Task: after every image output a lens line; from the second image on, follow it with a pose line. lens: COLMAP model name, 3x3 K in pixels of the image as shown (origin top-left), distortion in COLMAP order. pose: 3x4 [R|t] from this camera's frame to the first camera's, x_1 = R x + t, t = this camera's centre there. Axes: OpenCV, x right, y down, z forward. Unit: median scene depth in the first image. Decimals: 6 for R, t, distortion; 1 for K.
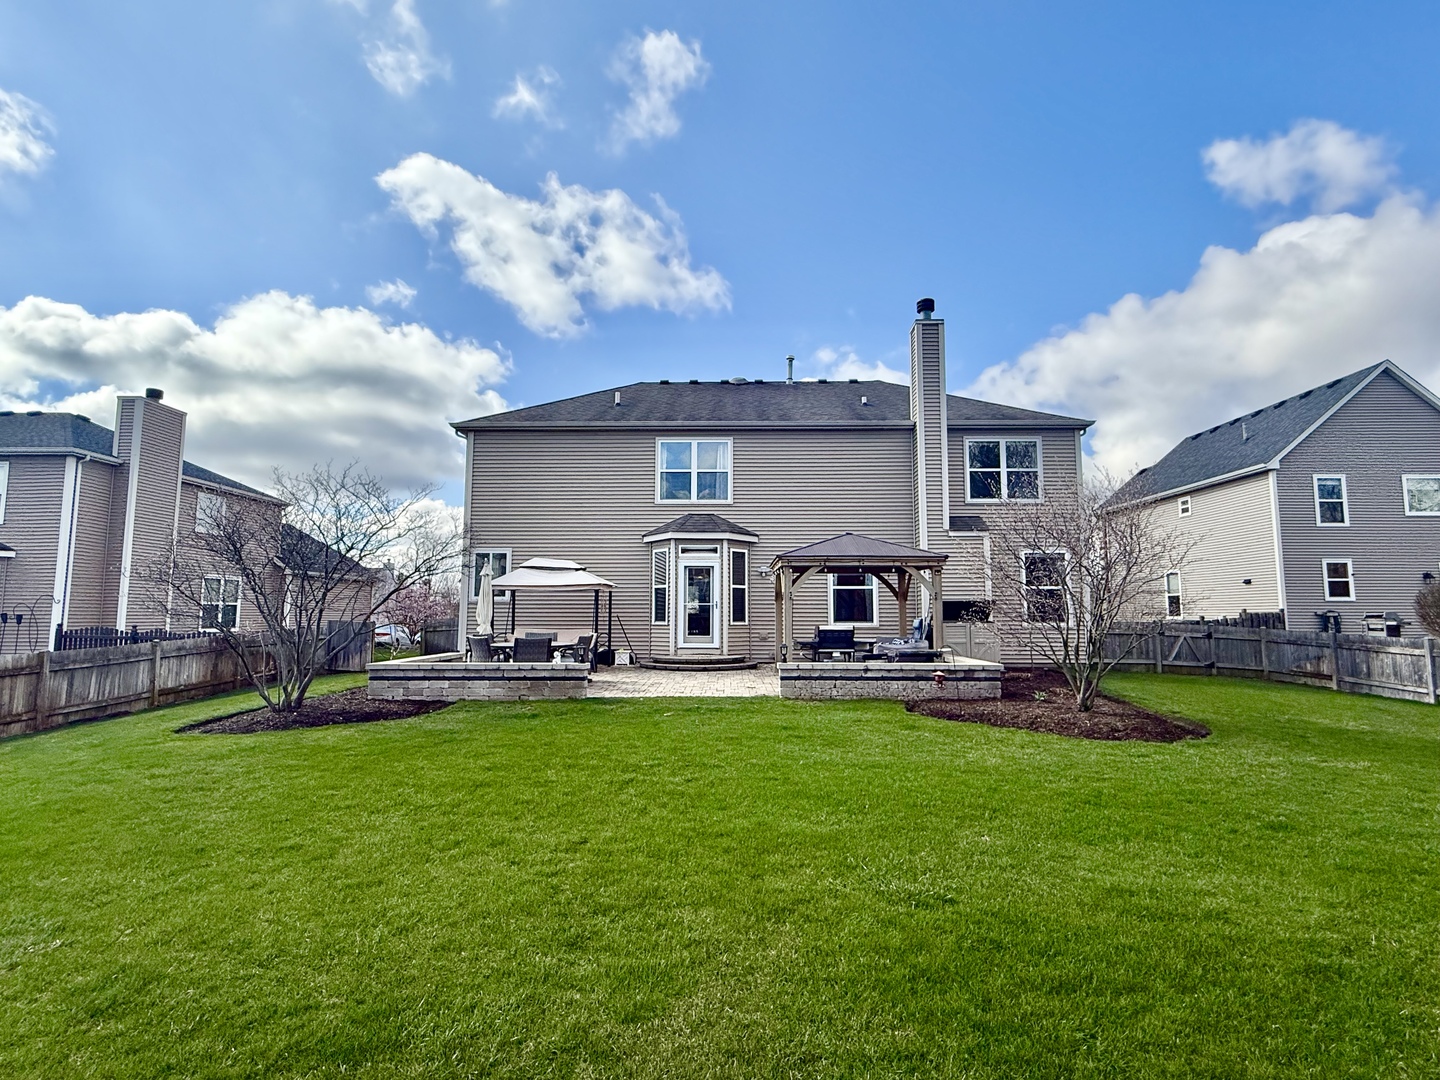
lens RADIAL K [[714.4, 0, 720.0], [0, 714.4, 540.0], [0, 0, 1]] dist [-0.000585, -0.000338]
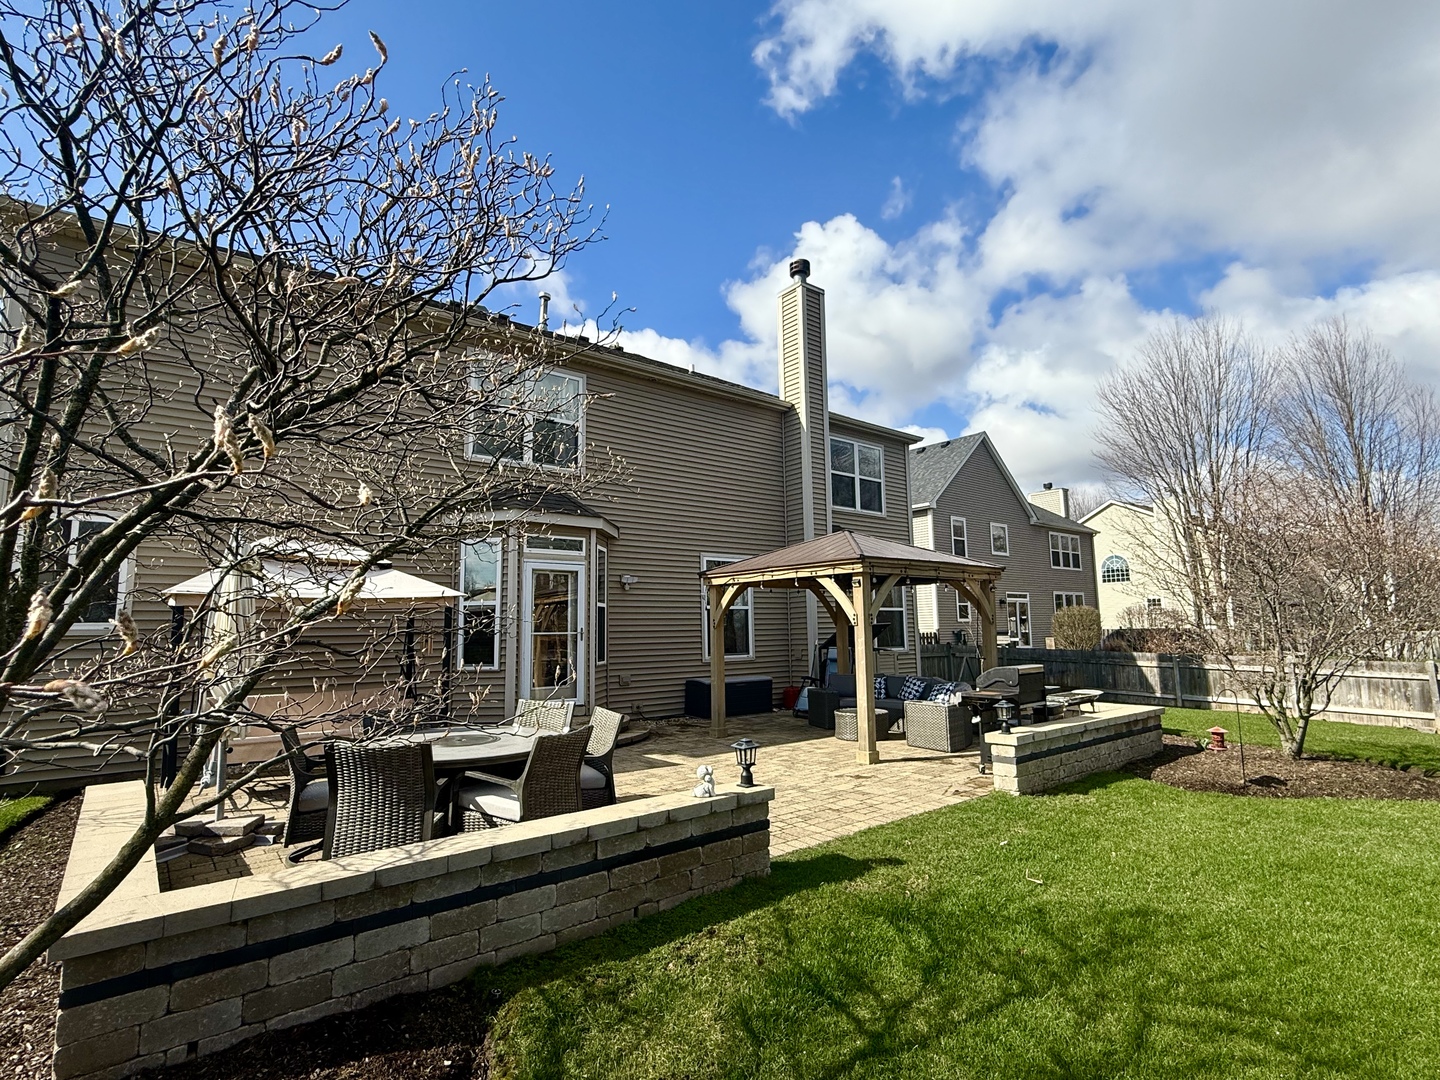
lens RADIAL K [[714.4, 0, 720.0], [0, 714.4, 540.0], [0, 0, 1]] dist [-0.000585, -0.000338]
pose [[0.765751, 0.067628, 0.639572, -0.302307], [-0.049200, 0.997702, -0.046590, 0.031121], [-0.641253, 0.004209, 0.767318, 0.432355]]
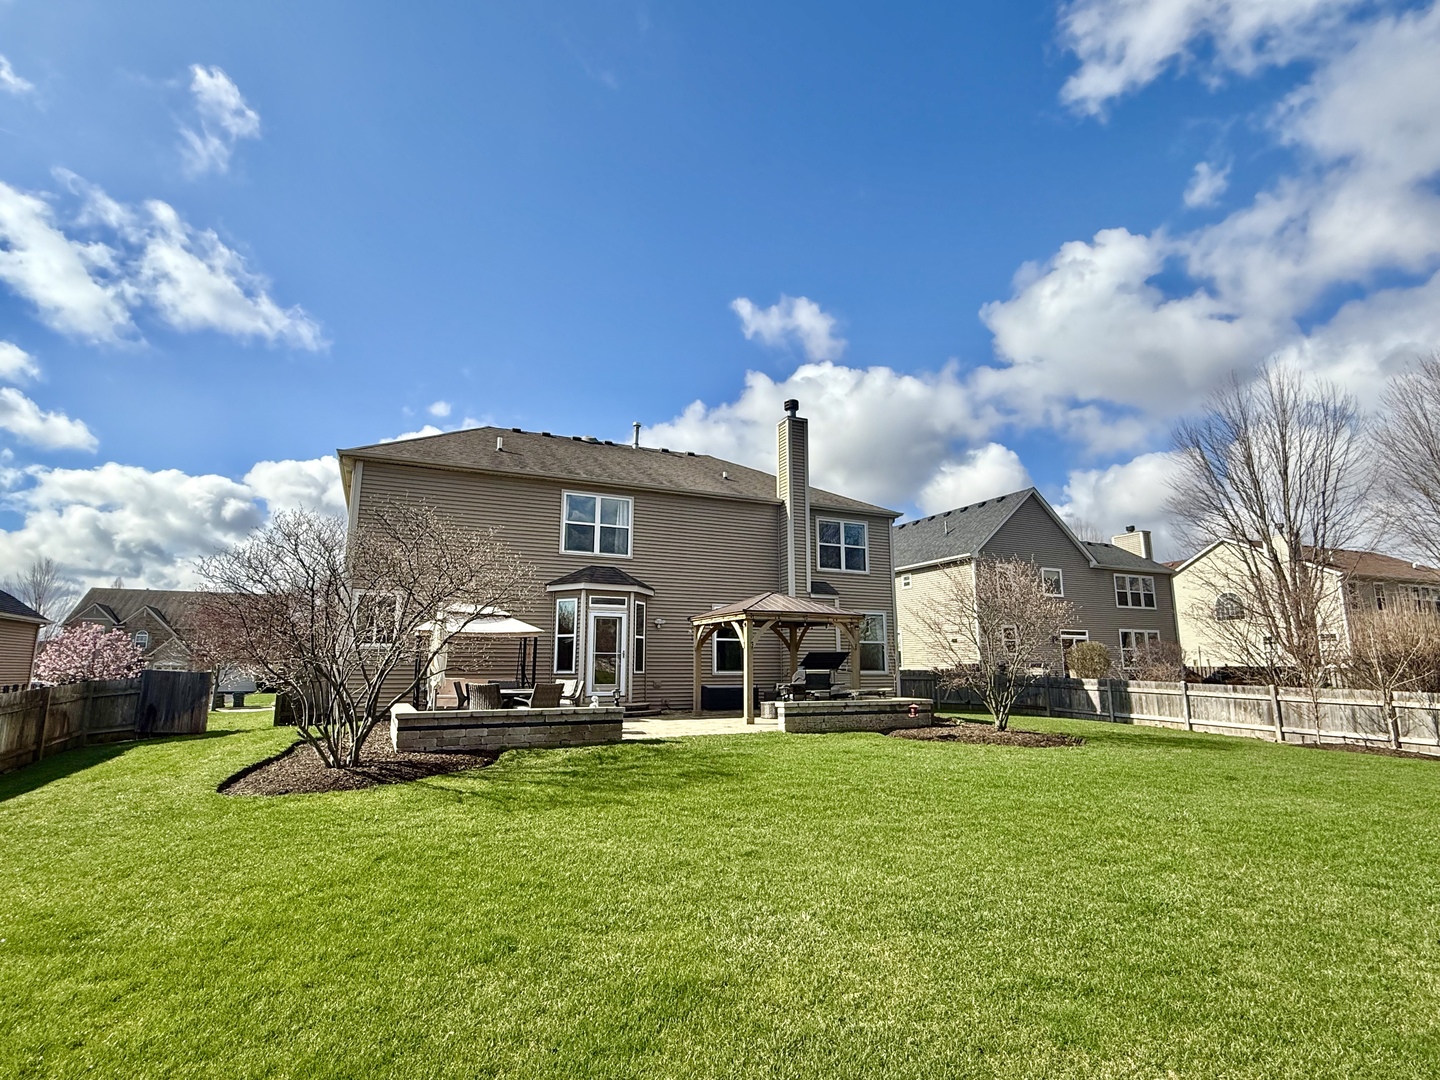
lens RADIAL K [[714.4, 0, 720.0], [0, 714.4, 540.0], [0, 0, 1]] dist [-0.000585, -0.000338]
pose [[0.898859, 0.076223, 0.431559, -0.332007], [-0.043181, 0.995370, -0.085867, 0.007176], [-0.436106, 0.058547, 0.897989, -0.017178]]
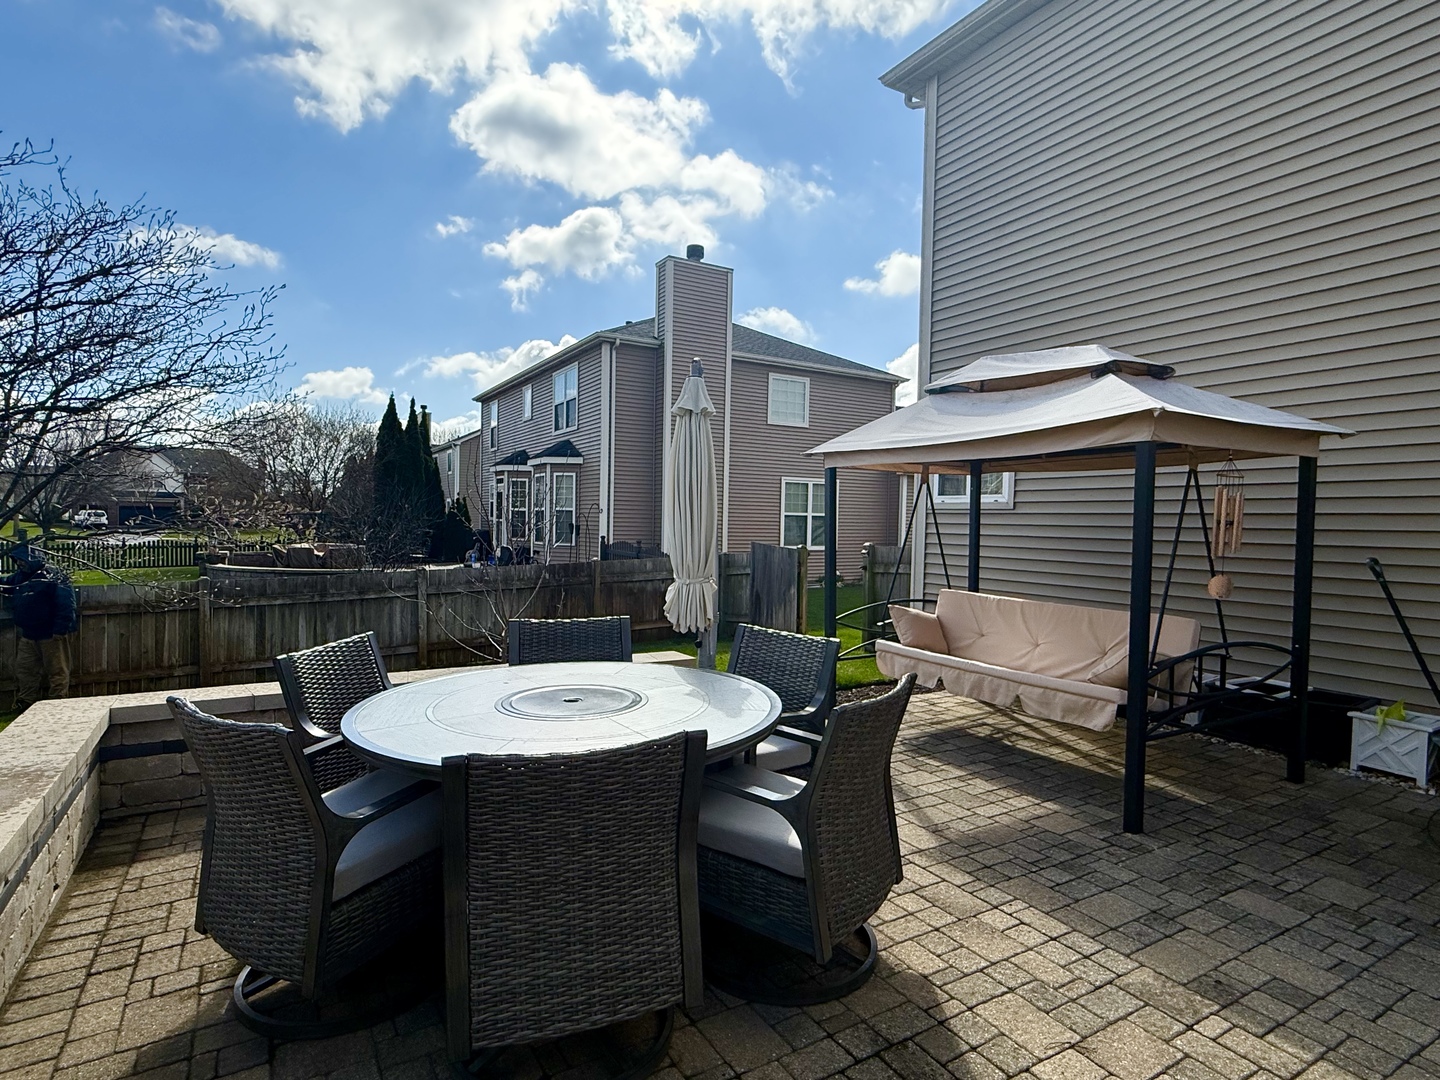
lens RADIAL K [[771.6, 0, 720.0], [0, 771.6, 540.0], [0, 0, 1]] dist [-0.000308, -0.000253]
pose [[0.518944, 0.030190, -0.854275, -0.036047], [0.071448, 0.994347, 0.078543, 0.062044], [0.851817, -0.101796, 0.513853, 0.676163]]
